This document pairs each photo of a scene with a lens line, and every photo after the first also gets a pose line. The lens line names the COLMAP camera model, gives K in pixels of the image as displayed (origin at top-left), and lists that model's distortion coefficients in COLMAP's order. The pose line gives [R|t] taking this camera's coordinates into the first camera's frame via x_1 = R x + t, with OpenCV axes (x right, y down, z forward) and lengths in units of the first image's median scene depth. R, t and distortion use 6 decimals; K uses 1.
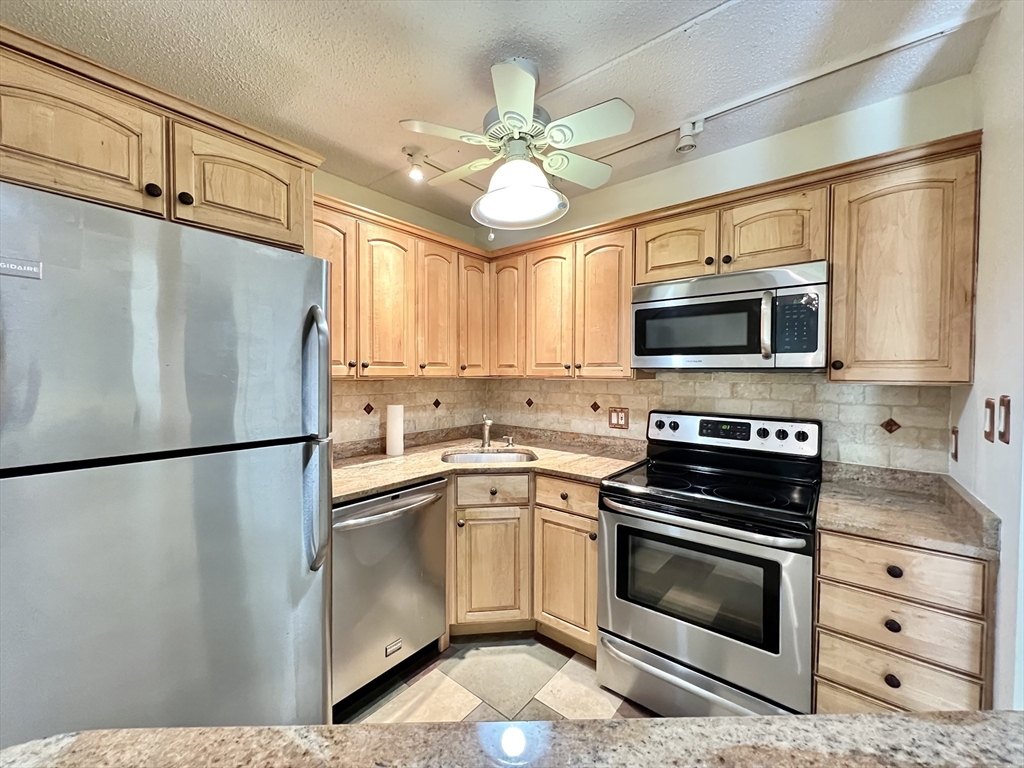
lens RADIAL K [[408.0, 0, 511.6], [0, 408.0, 380.8], [0, 0, 1]] dist [0.001148, 0.000157]
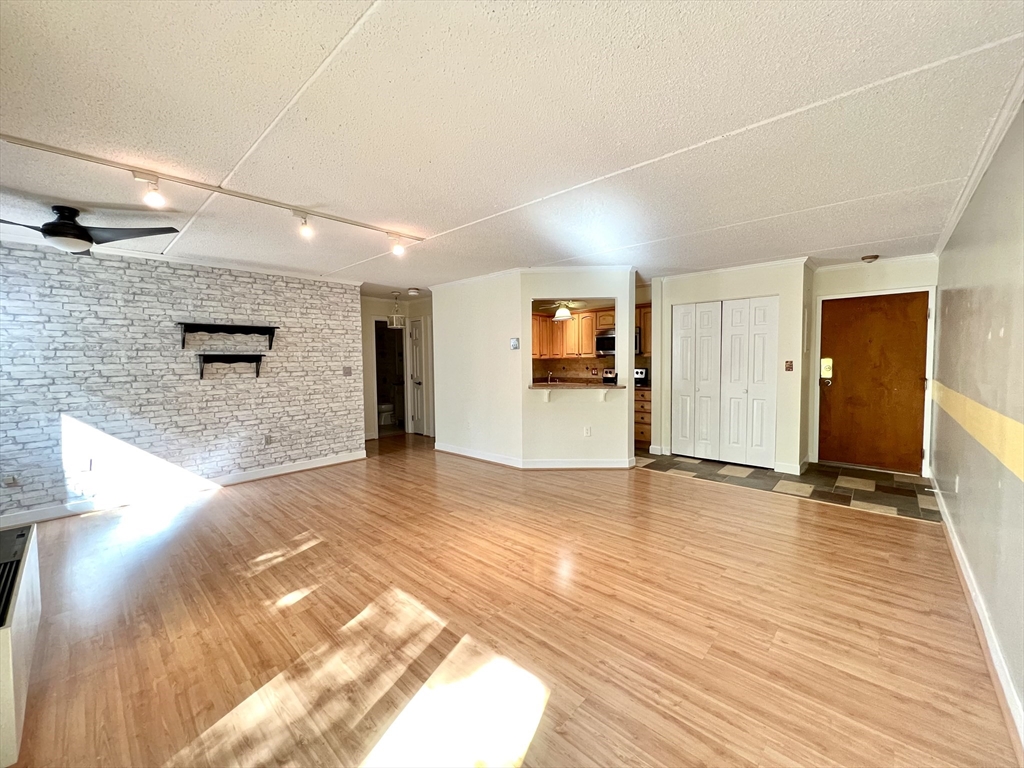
lens RADIAL K [[408.0, 0, 511.6], [0, 408.0, 380.8], [0, 0, 1]] dist [0.001148, 0.000157]
pose [[0.998240, -0.013751, -0.057689, -0.183368], [0.015441, 0.999461, 0.028955, 0.068573], [0.057259, -0.029795, 0.997915, -2.147902]]
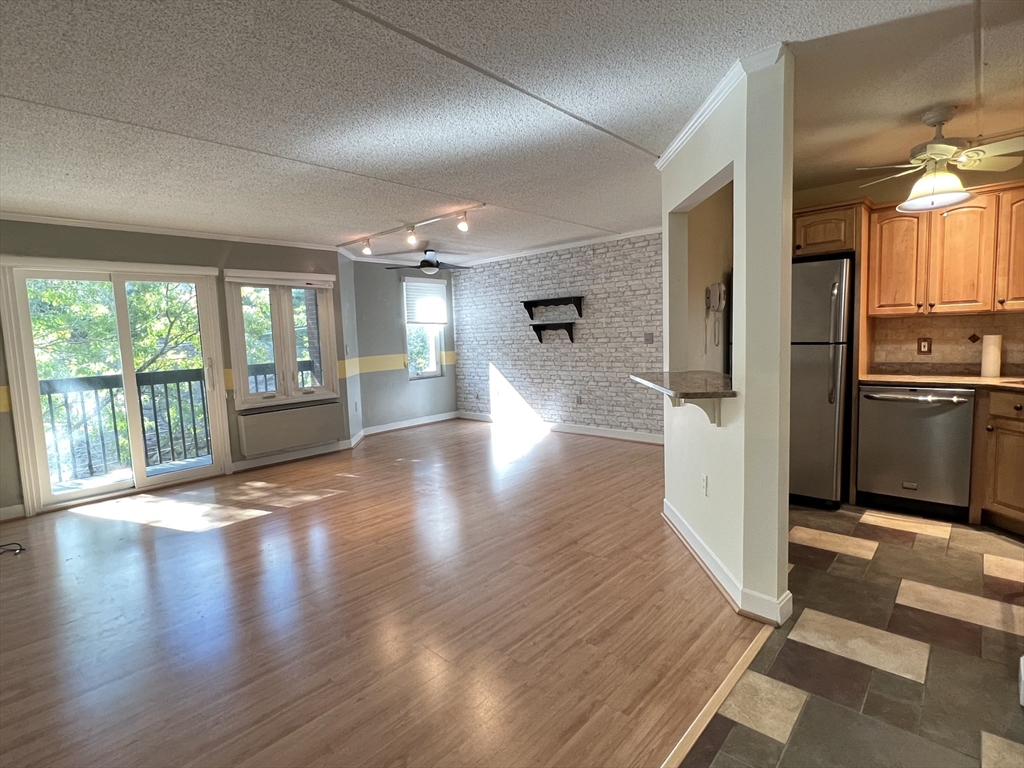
lens RADIAL K [[512.3, 0, 508.0], [0, 512.3, 380.3], [0, 0, 1]] dist [-0.000566, 0.000104]
pose [[-0.058959, 0.090430, -0.994156, 1.354741], [0.015067, 0.995856, 0.089691, 0.036428], [0.998147, -0.009691, -0.060078, -0.333683]]
